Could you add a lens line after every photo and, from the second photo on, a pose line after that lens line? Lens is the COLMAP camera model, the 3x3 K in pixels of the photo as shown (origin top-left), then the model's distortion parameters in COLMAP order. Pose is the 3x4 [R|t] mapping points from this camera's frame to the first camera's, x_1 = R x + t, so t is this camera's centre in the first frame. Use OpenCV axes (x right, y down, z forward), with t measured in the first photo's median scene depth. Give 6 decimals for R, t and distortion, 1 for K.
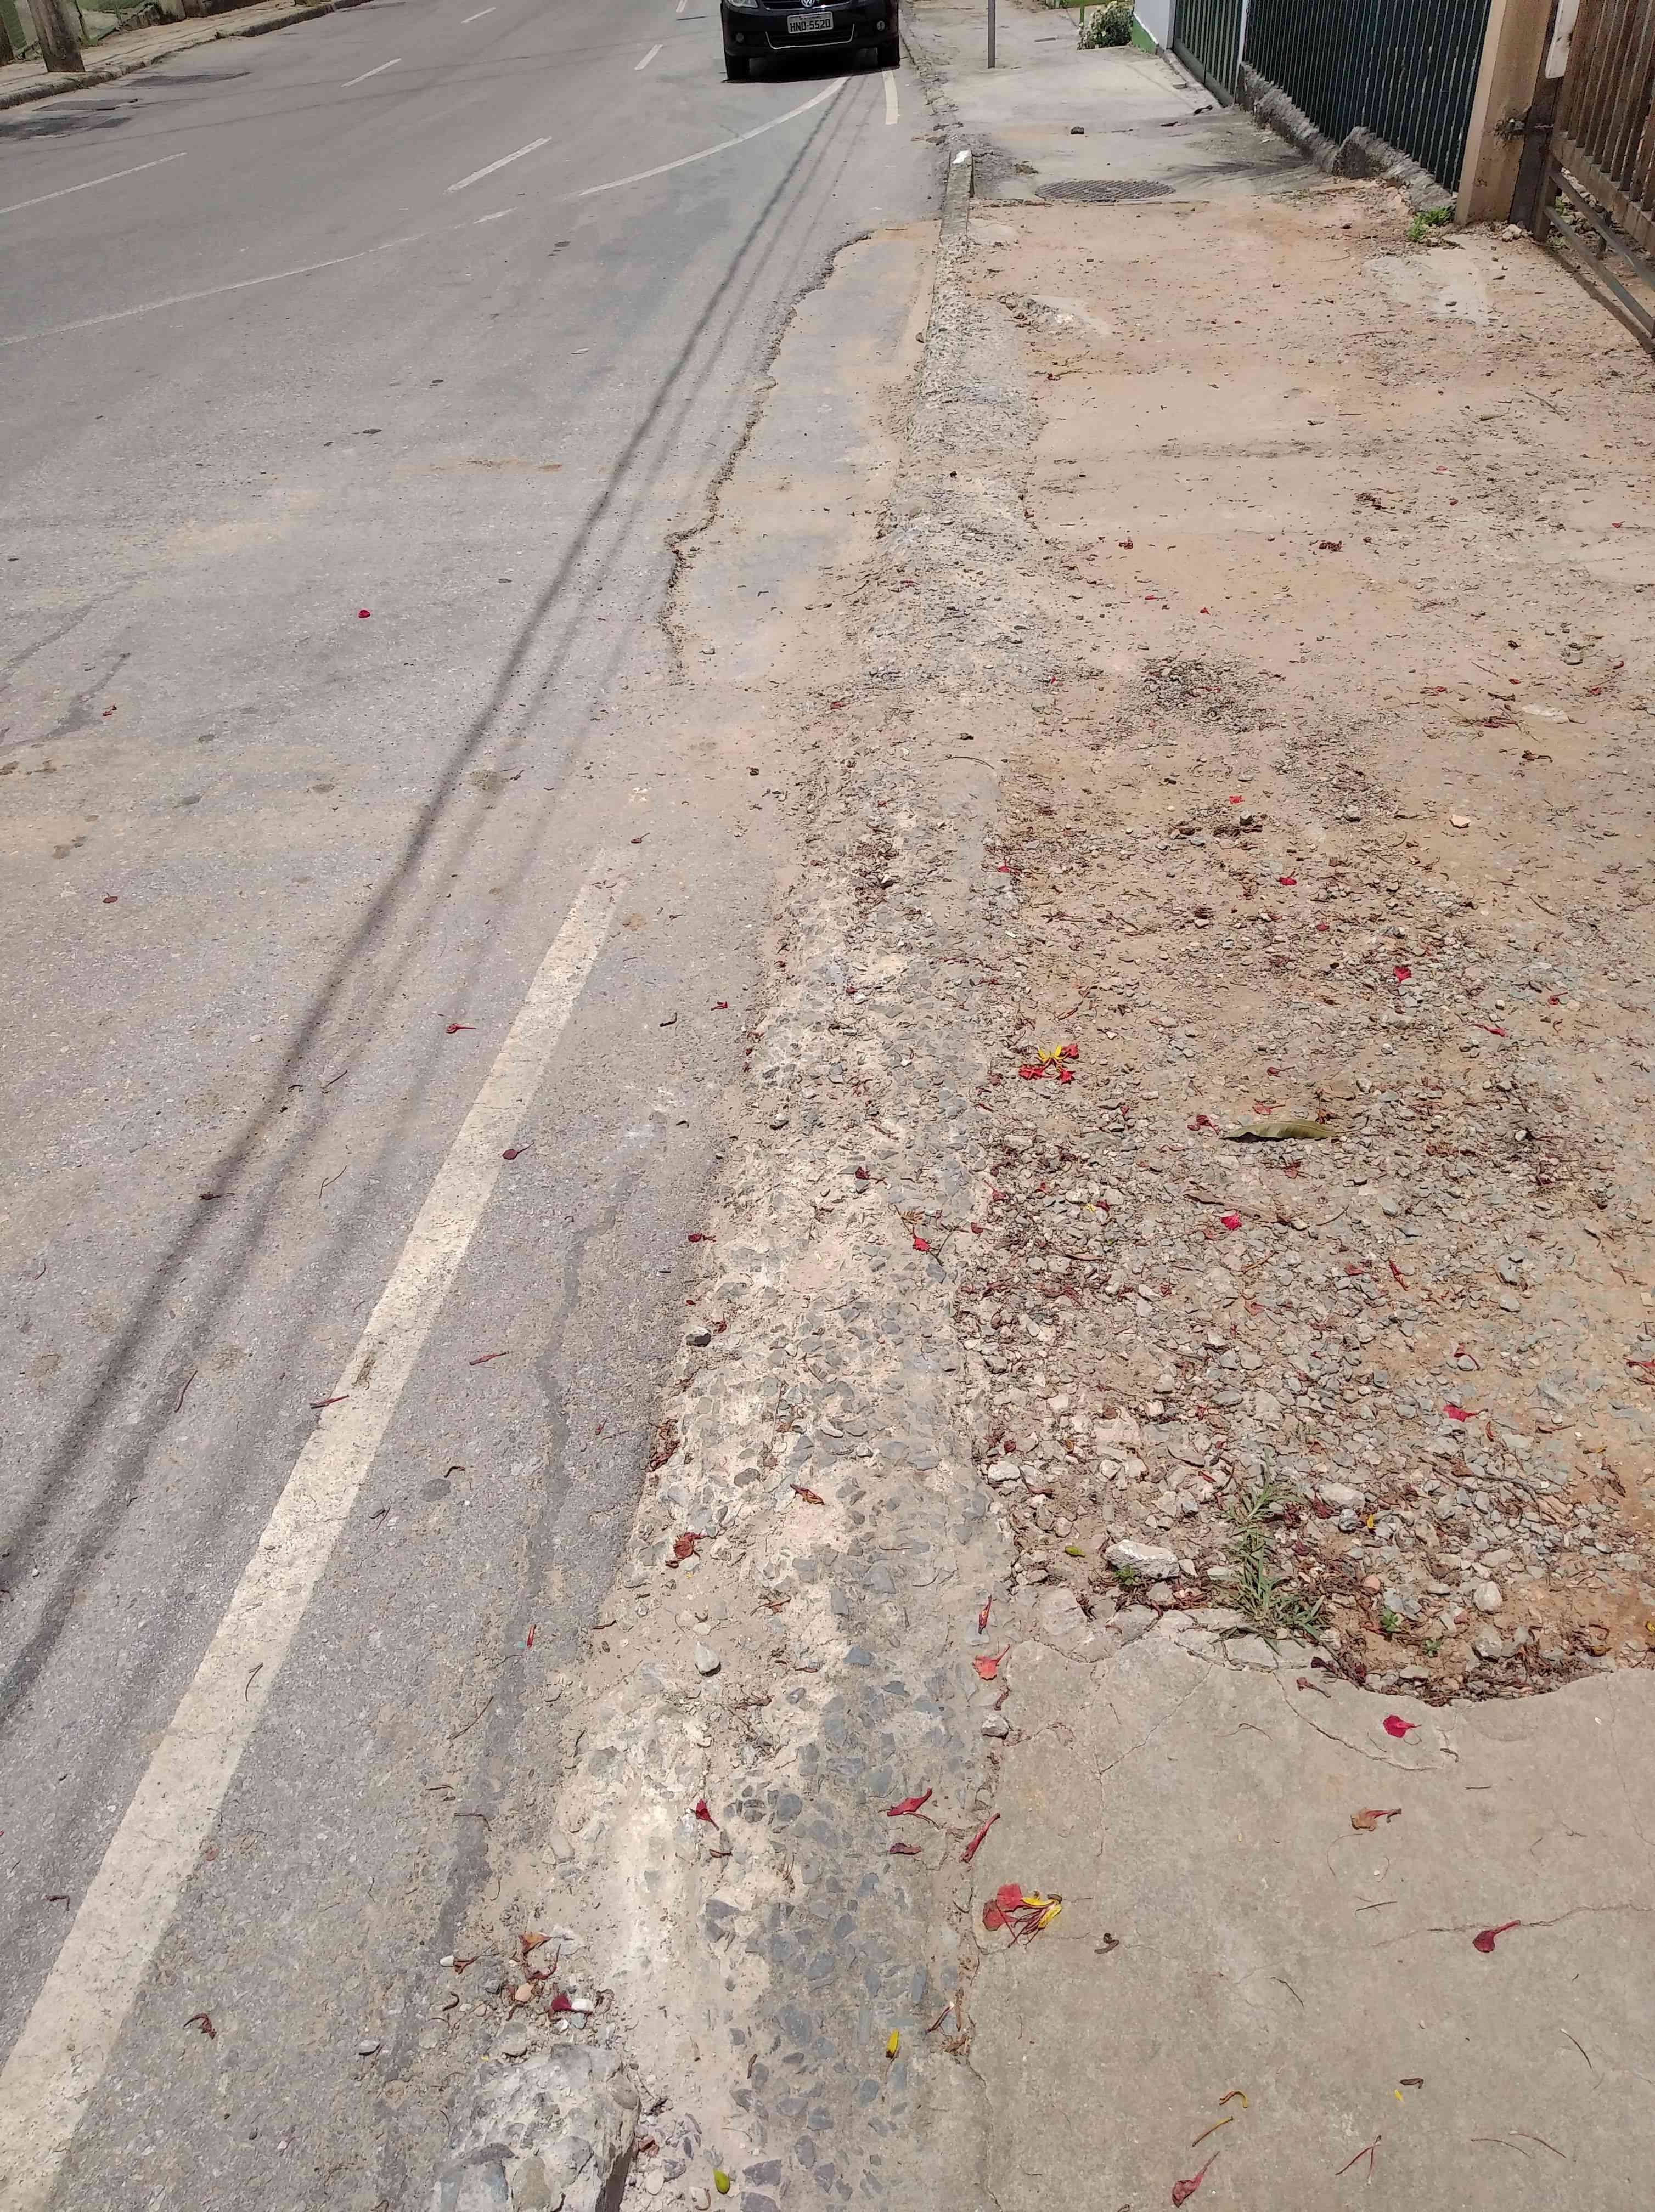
lens RADIAL K [[1649.1, 0, 832.1], [0, 1649.1, 1054.6], [0, 0, 1]] dist [0.081588, -0.135325]
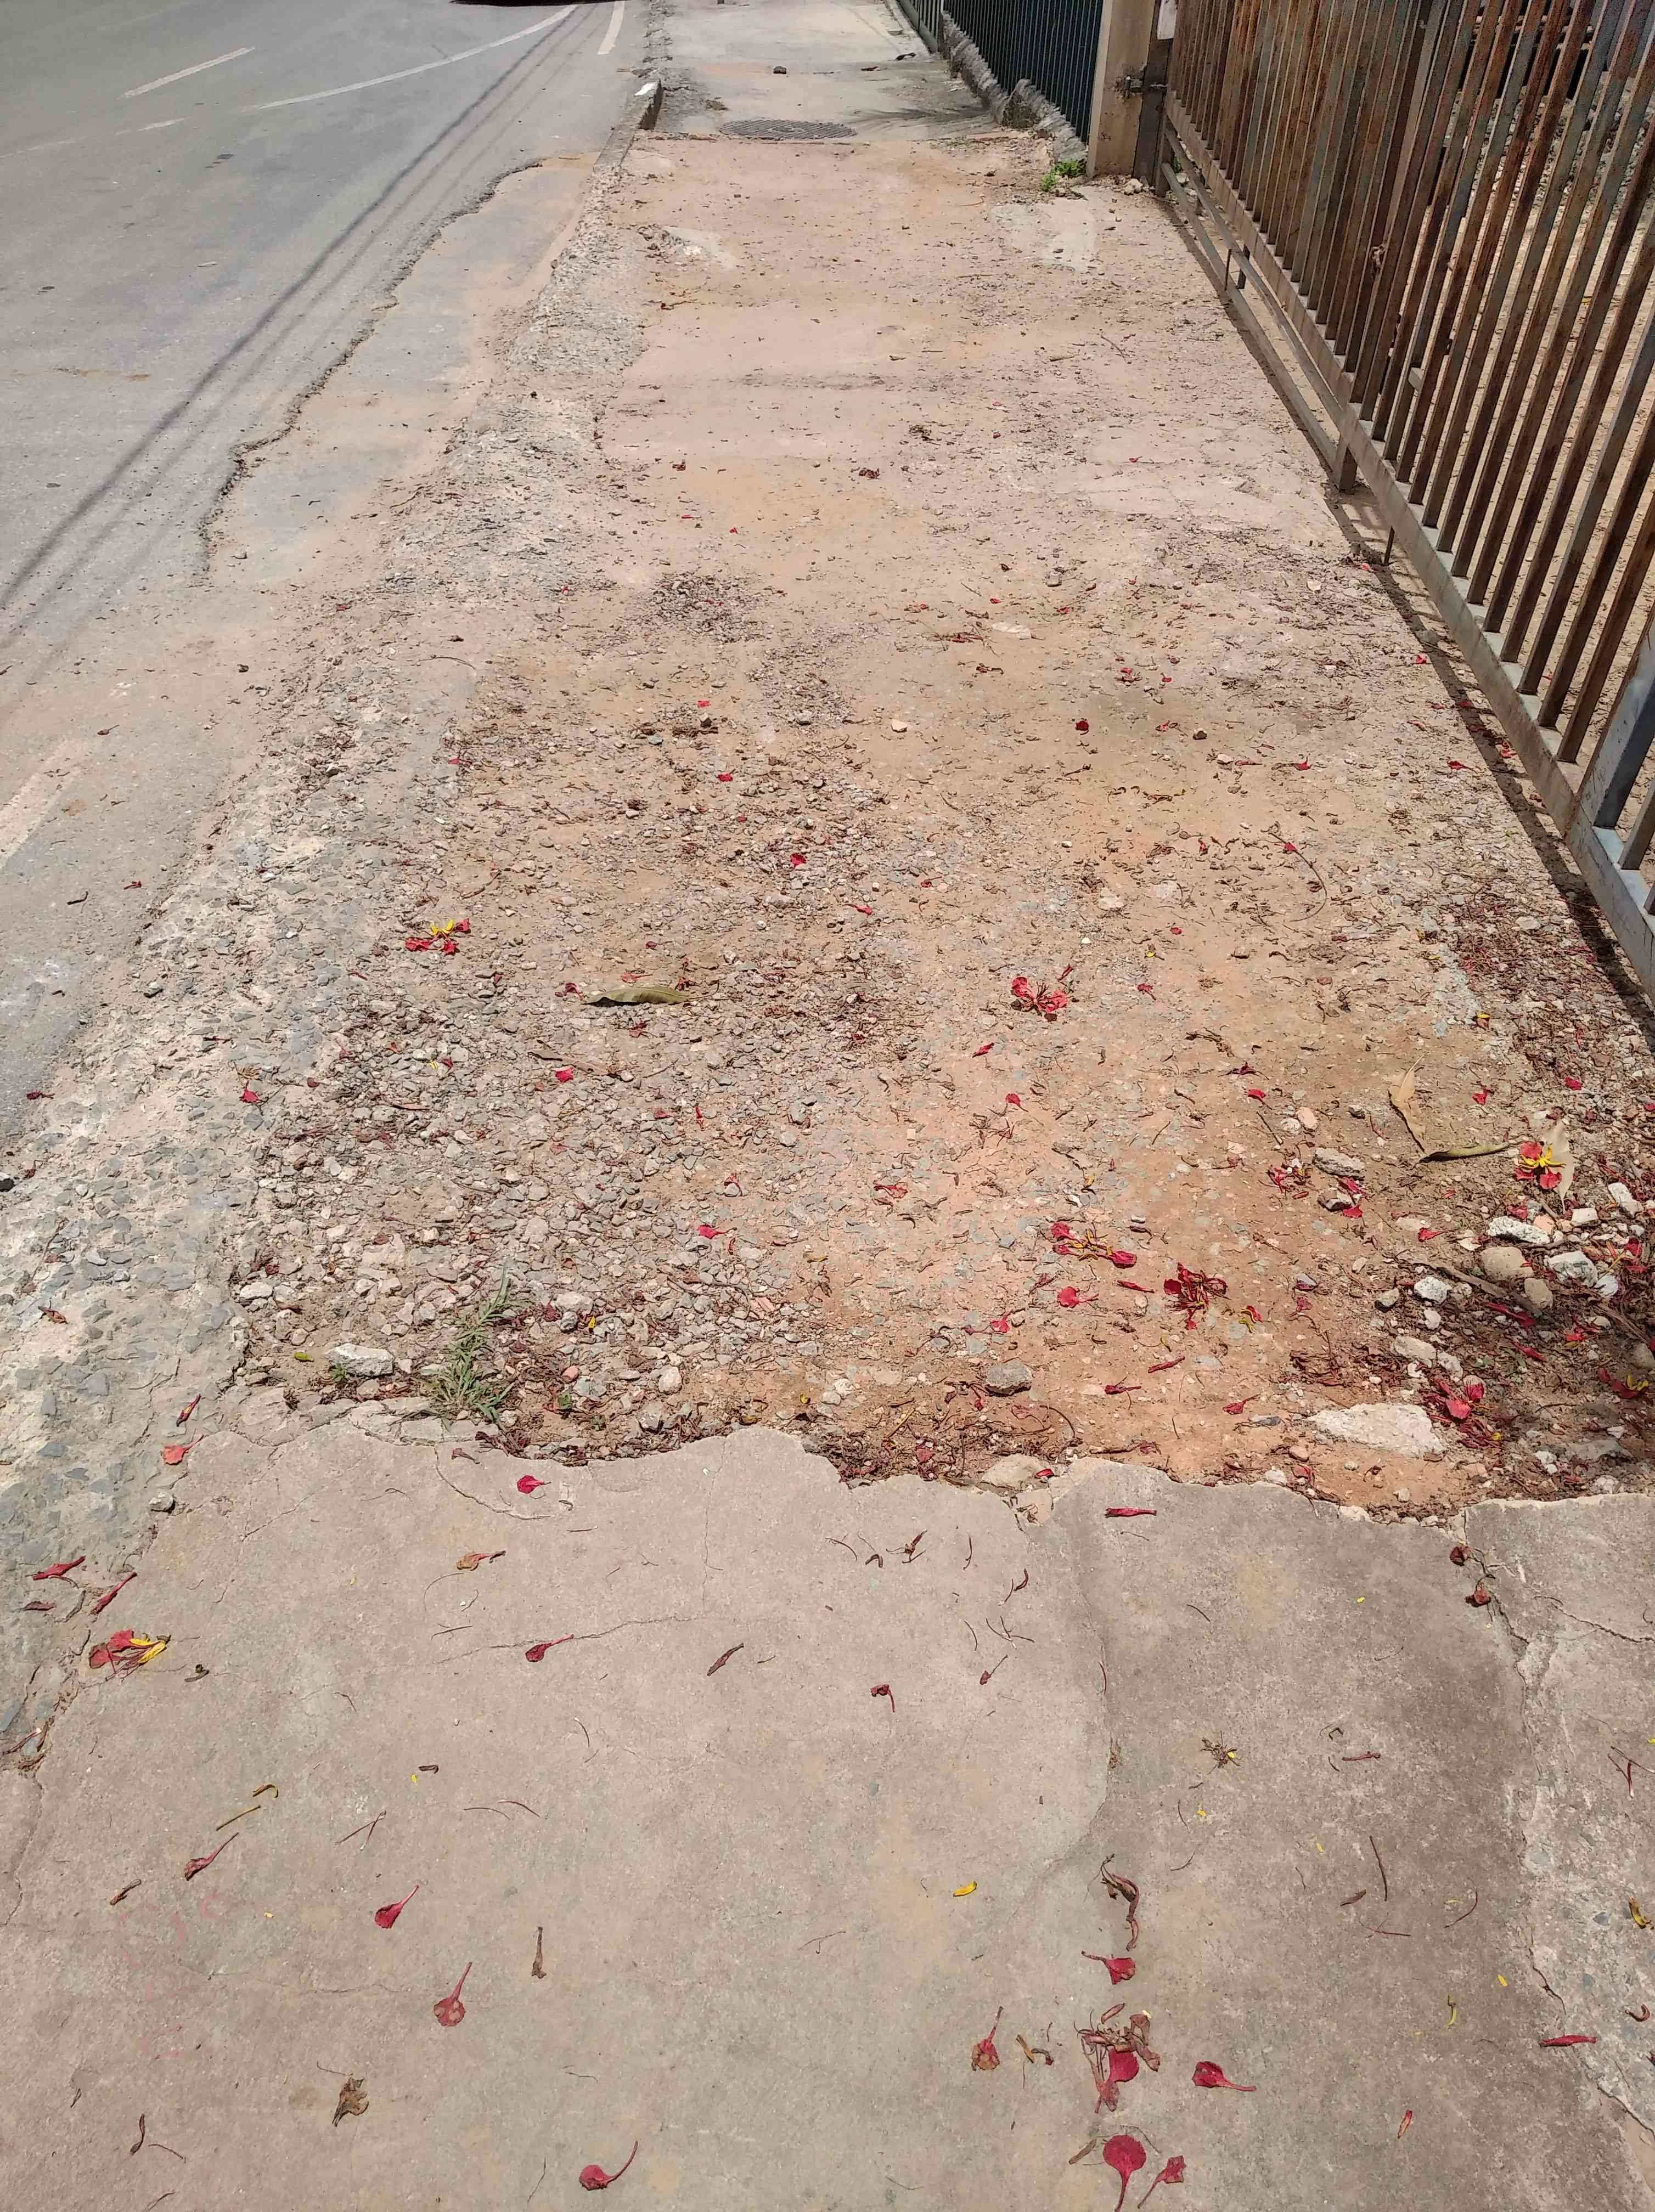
lens RADIAL K [[1649.1, 0, 832.1], [0, 1649.1, 1054.6], [0, 0, 1]] dist [0.081588, -0.135325]
pose [[0.994141, -0.007966, 0.107798, 0.259225], [0.005113, 0.999630, 0.026720, 0.051803], [-0.107971, -0.026012, 0.993814, -0.077075]]
